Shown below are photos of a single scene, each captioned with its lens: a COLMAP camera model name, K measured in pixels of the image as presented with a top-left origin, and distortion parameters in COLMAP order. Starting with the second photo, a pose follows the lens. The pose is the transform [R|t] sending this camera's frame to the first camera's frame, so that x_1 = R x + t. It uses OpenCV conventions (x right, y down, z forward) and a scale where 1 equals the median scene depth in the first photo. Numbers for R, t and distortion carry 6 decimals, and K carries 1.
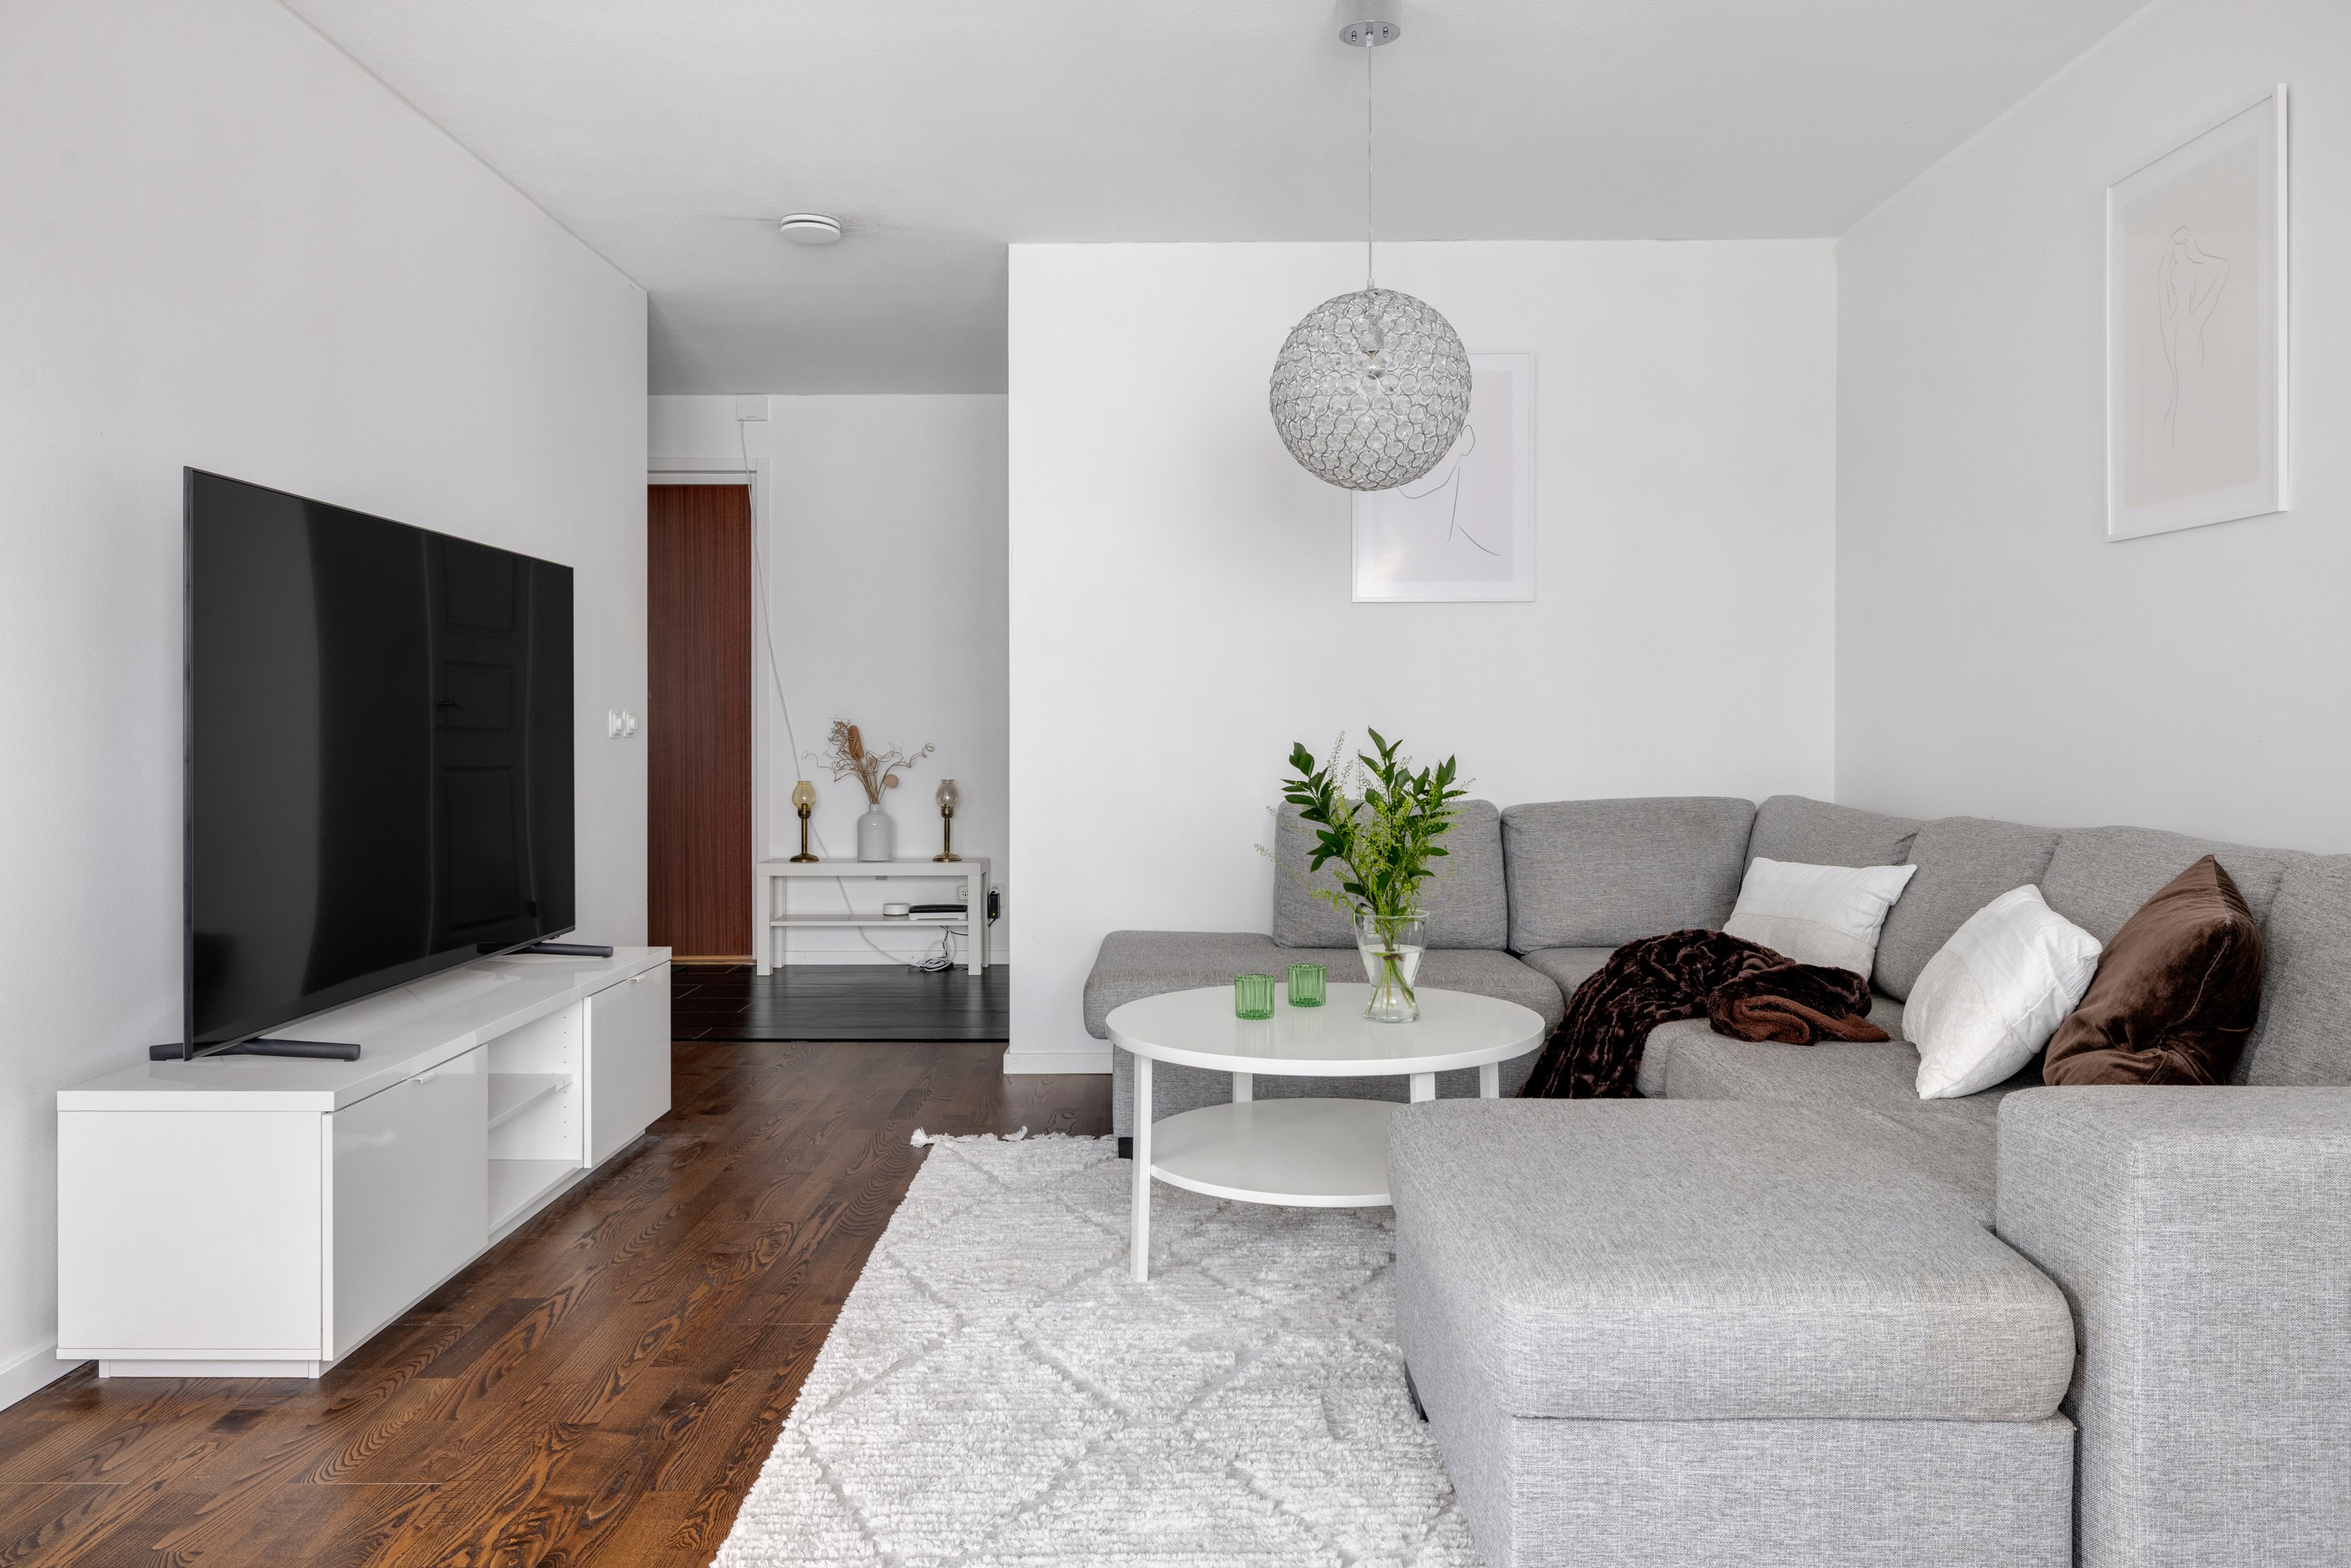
lens RADIAL K [[1490.6, 0, 1174.4], [0, 1490.6, 738.1], [0, 0, 1]] dist [-0.000797, -0.001950]
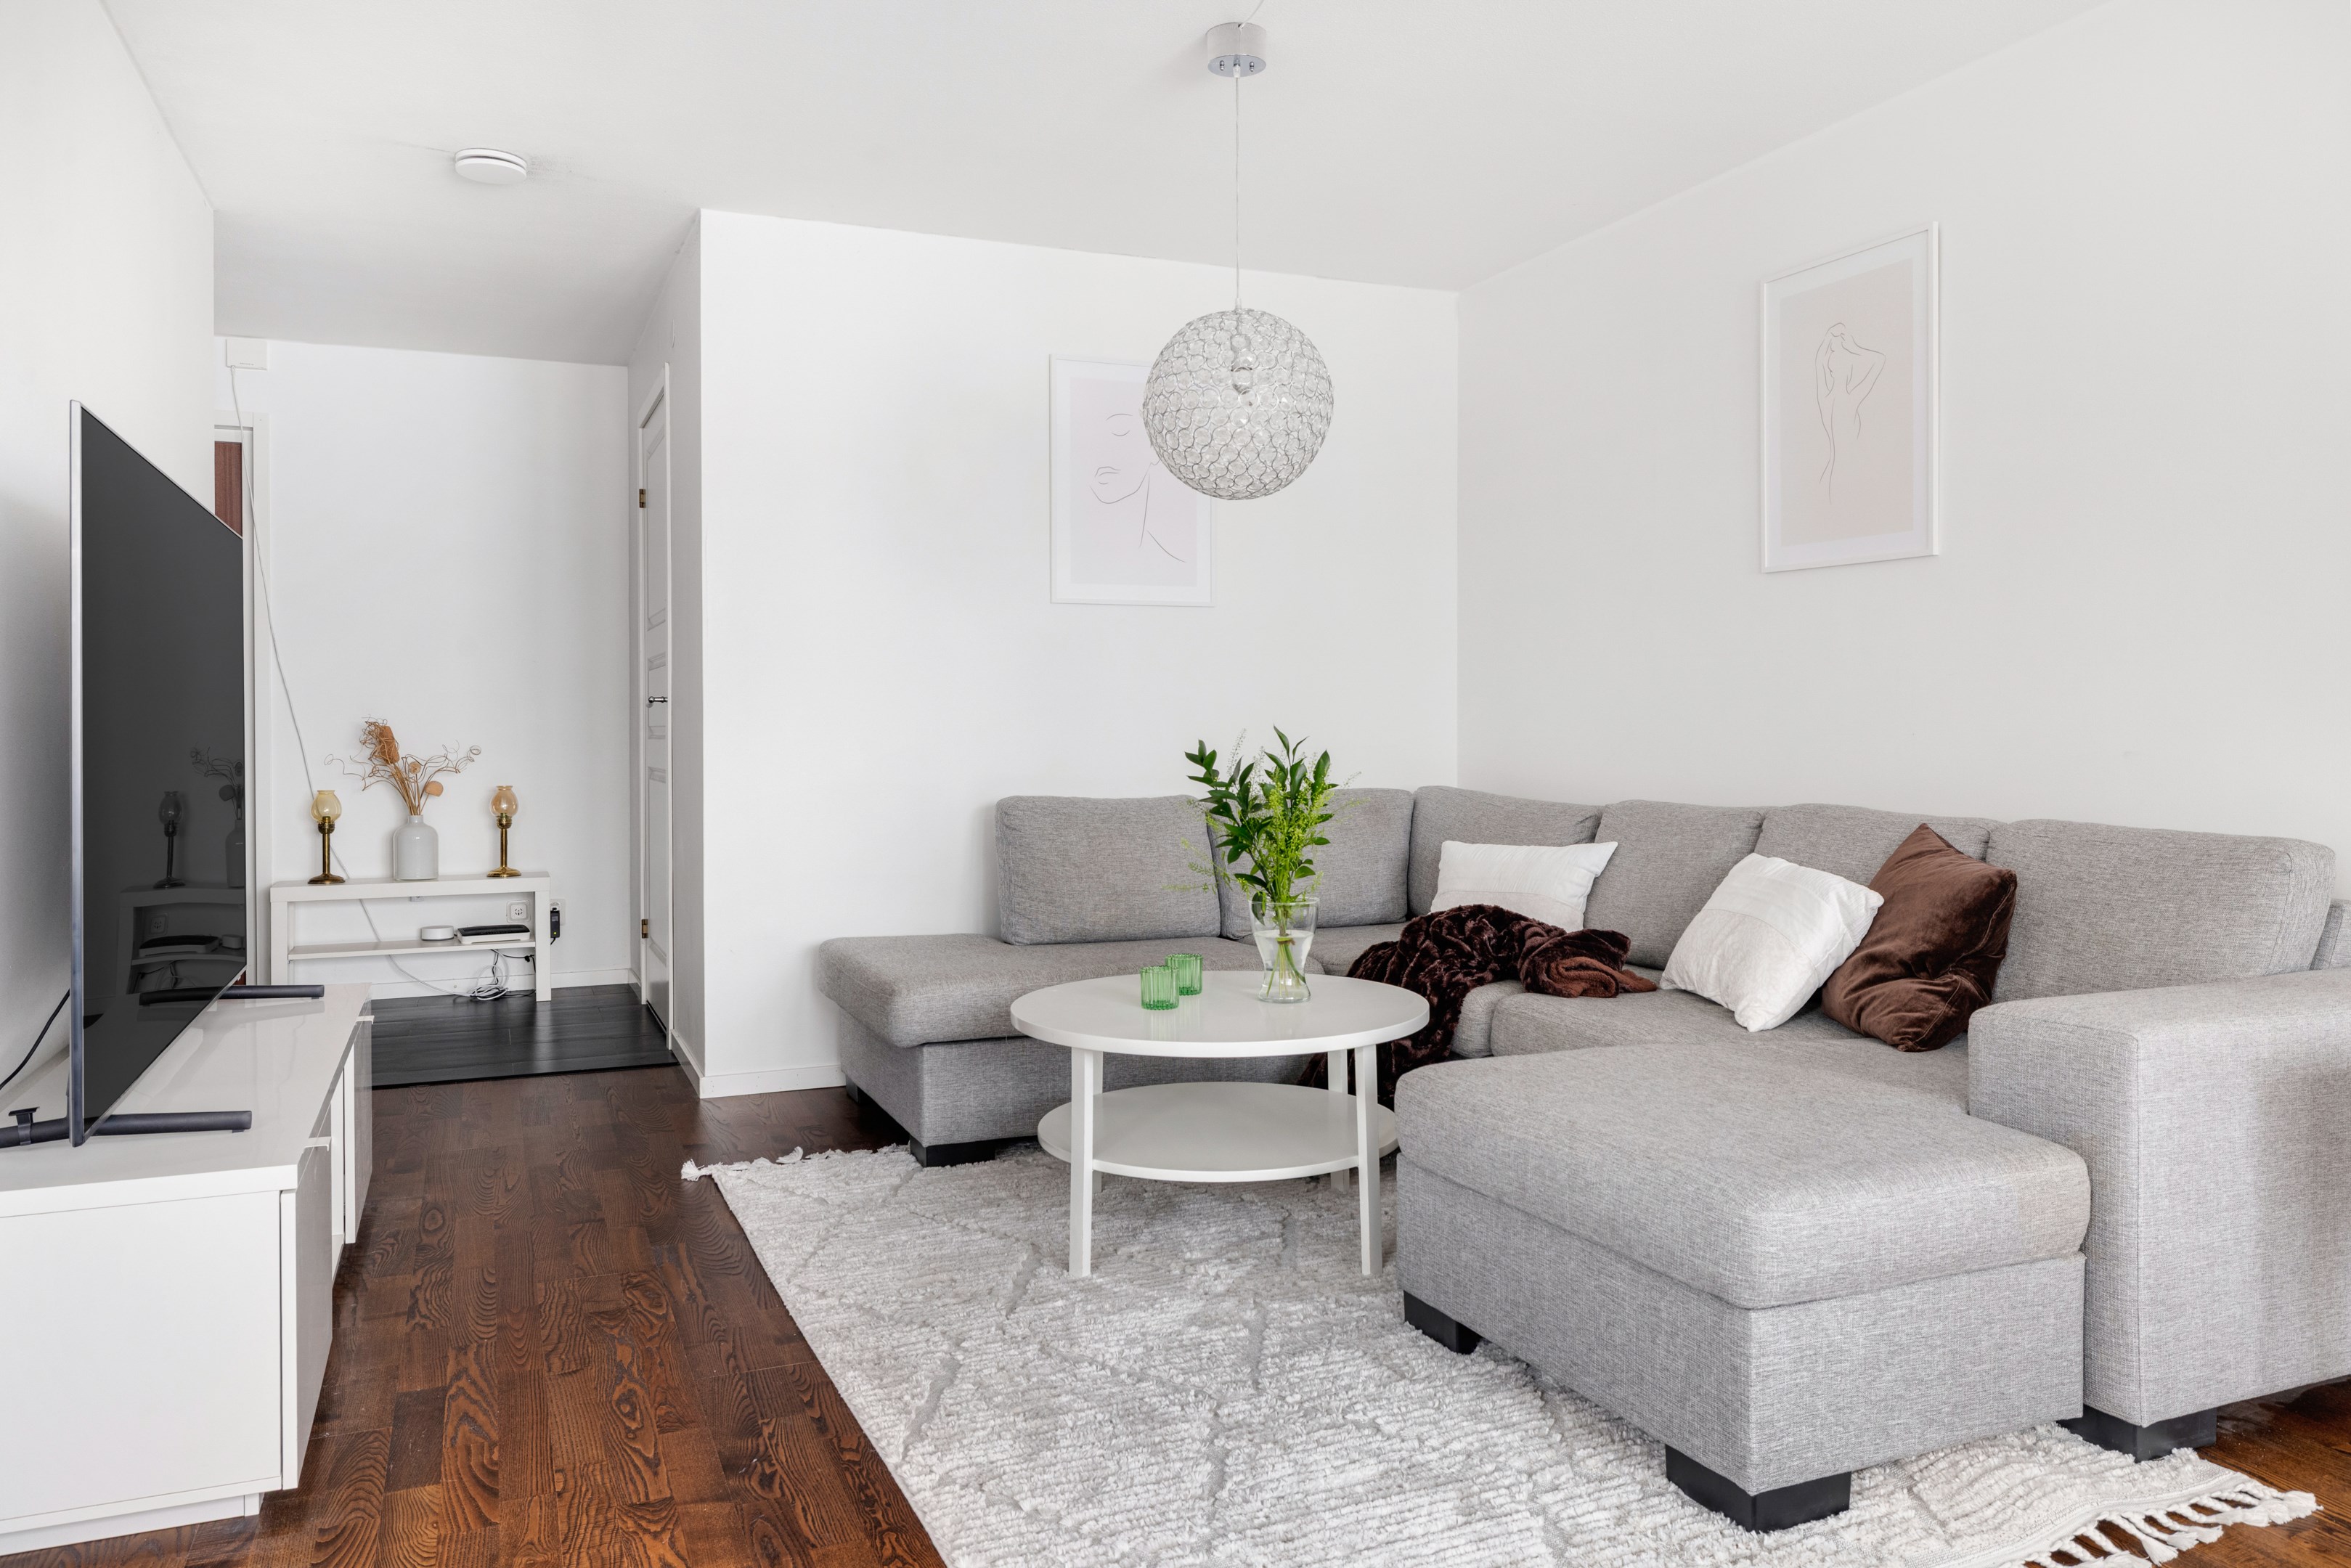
lens RADIAL K [[1501.9, 0, 1175.5], [0, 1501.9, 738.1], [0, 0, 1]] dist [-0.007031, 0.001082]
pose [[0.932077, -0.005546, 0.362217, -0.313382], [0.005447, 0.999984, 0.001294, 0.000224], [-0.362218, 0.000767, 0.932093, 0.031315]]
